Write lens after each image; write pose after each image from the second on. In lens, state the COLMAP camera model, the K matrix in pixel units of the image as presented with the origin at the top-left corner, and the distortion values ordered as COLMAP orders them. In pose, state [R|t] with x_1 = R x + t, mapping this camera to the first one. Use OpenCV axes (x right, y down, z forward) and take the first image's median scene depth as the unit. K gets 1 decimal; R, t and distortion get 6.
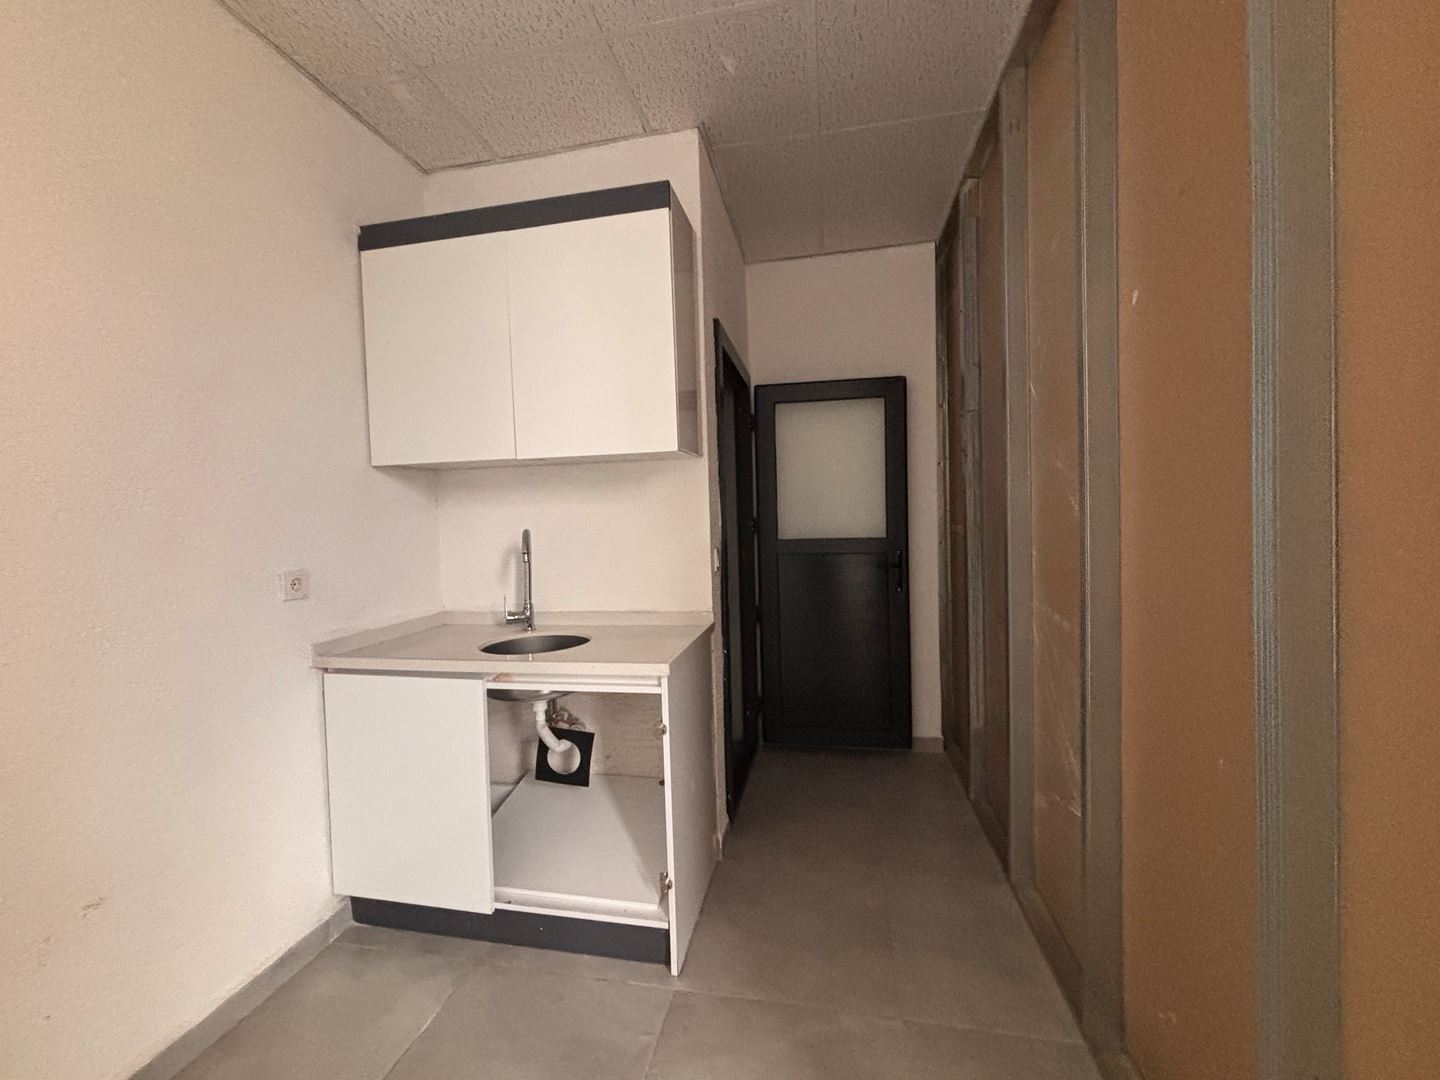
lens RADIAL K [[580.1, 0, 720.0], [0, 580.1, 540.0], [0, 0, 1]] dist [-0.001798, -0.000471]
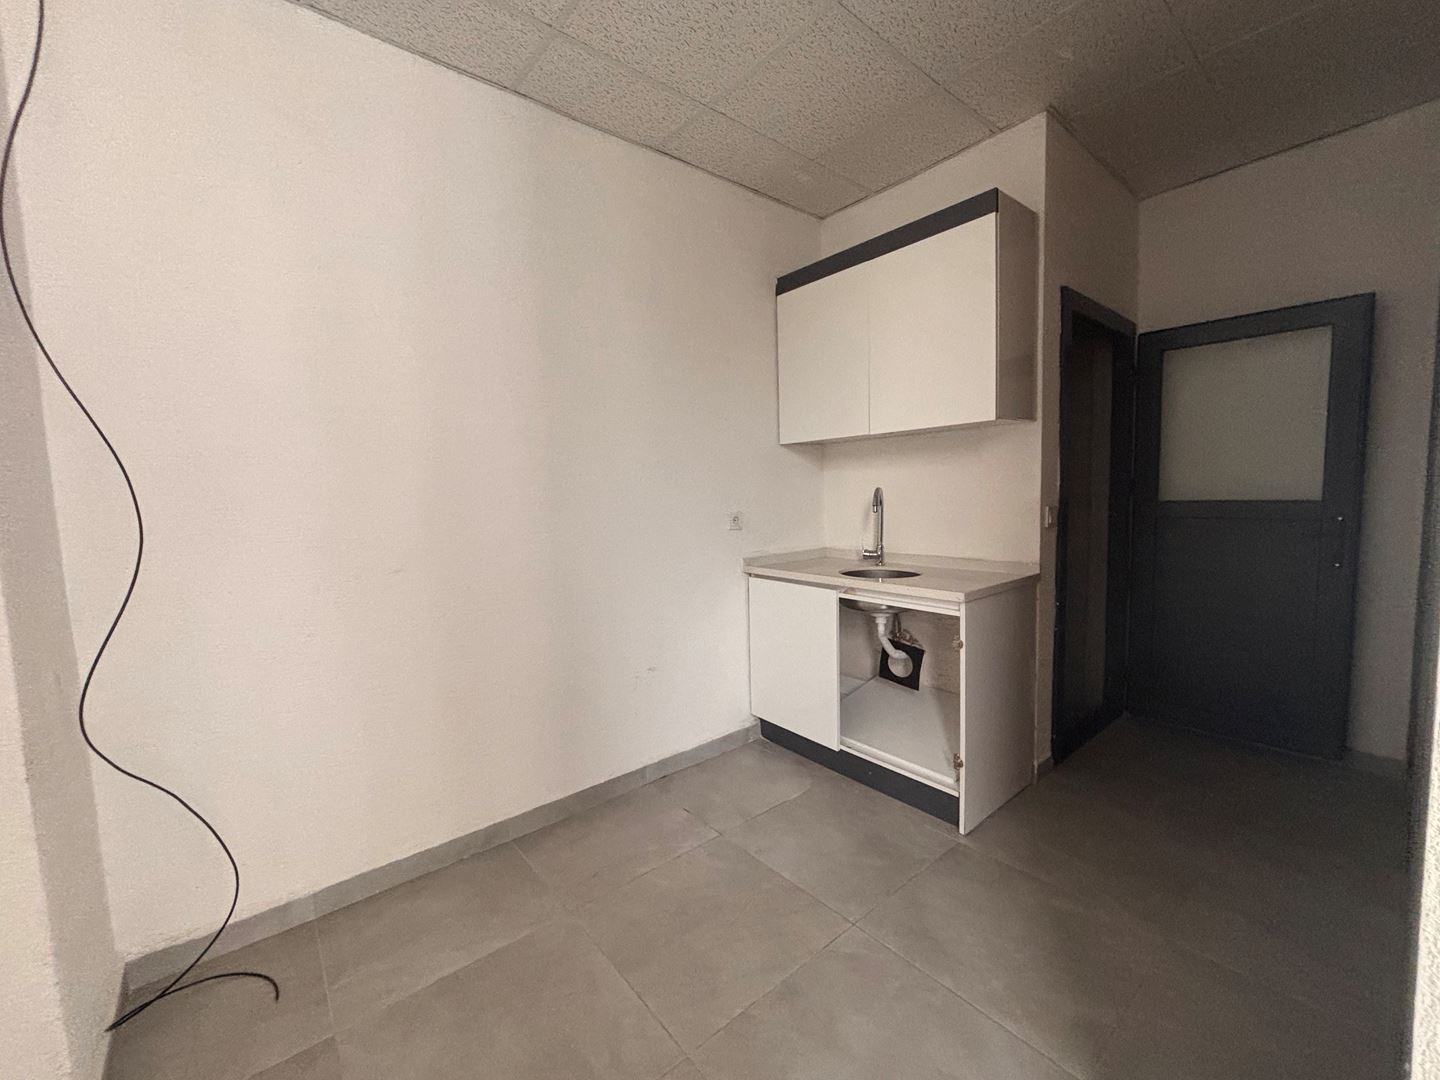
lens RADIAL K [[580.1, 0, 720.0], [0, 580.1, 540.0], [0, 0, 1]] dist [-0.001798, -0.000471]
pose [[0.773827, 0.058720, -0.630670, 0.233836], [-0.017219, 0.997276, 0.071725, 0.012731], [0.633163, -0.044643, 0.772730, -0.257706]]
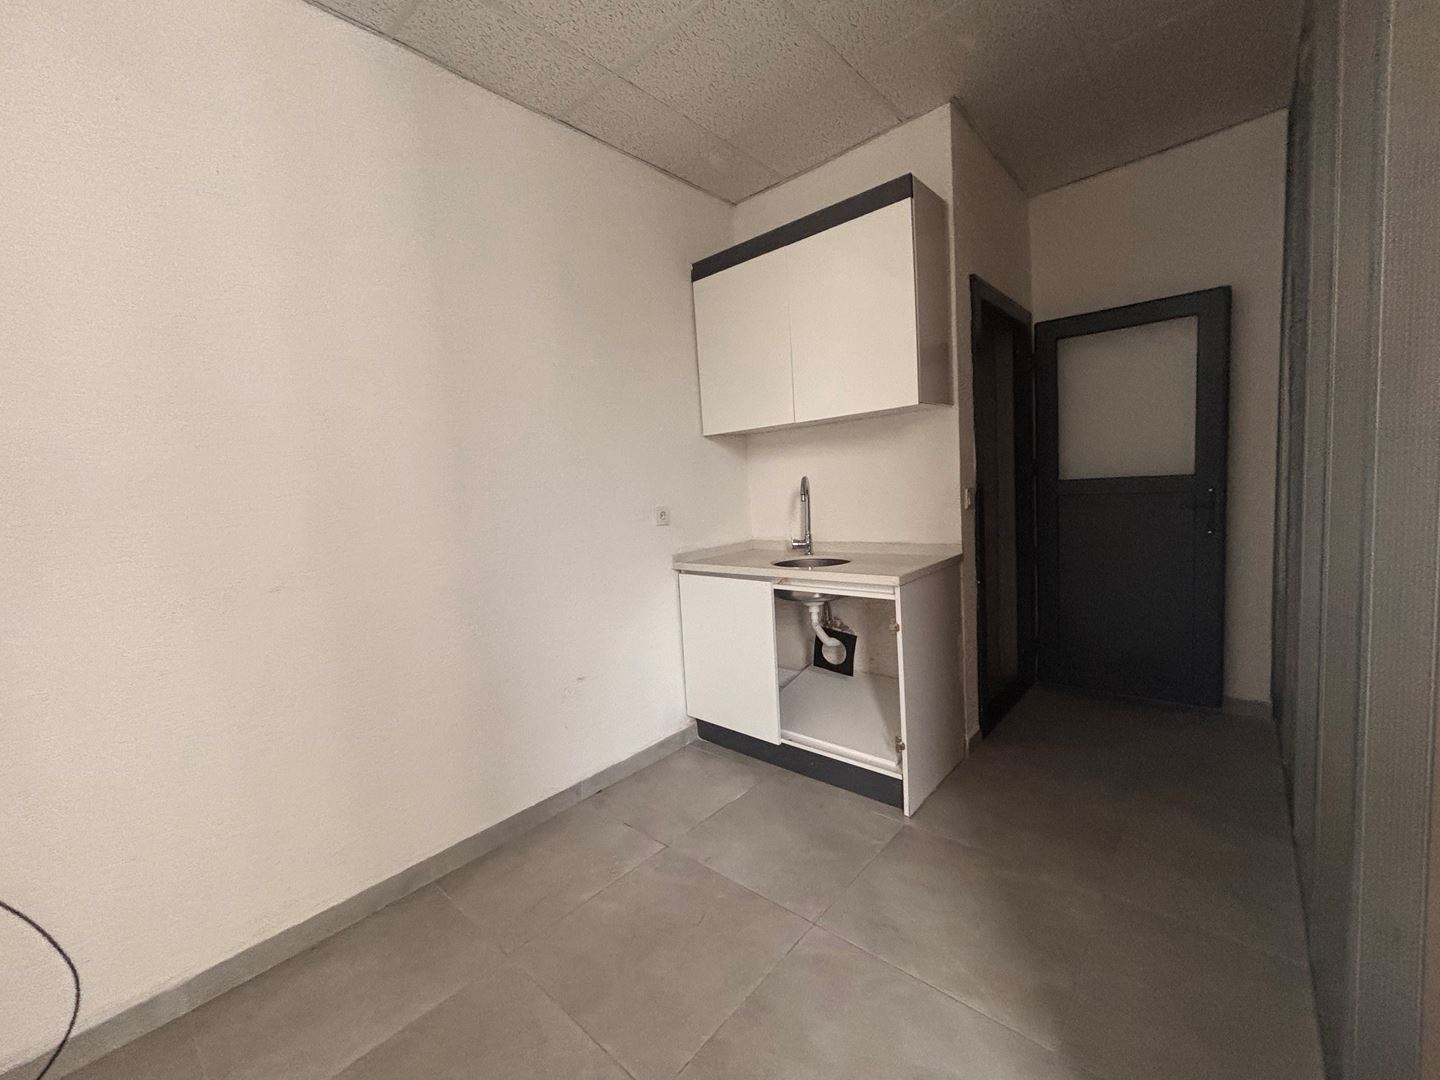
lens RADIAL K [[580.1, 0, 720.0], [0, 580.1, 540.0], [0, 0, 1]] dist [-0.001798, -0.000471]
pose [[0.861150, 0.021746, -0.507886, 0.174375], [0.019550, 0.996929, 0.075832, 0.023214], [0.507975, -0.075232, 0.858080, -0.235930]]
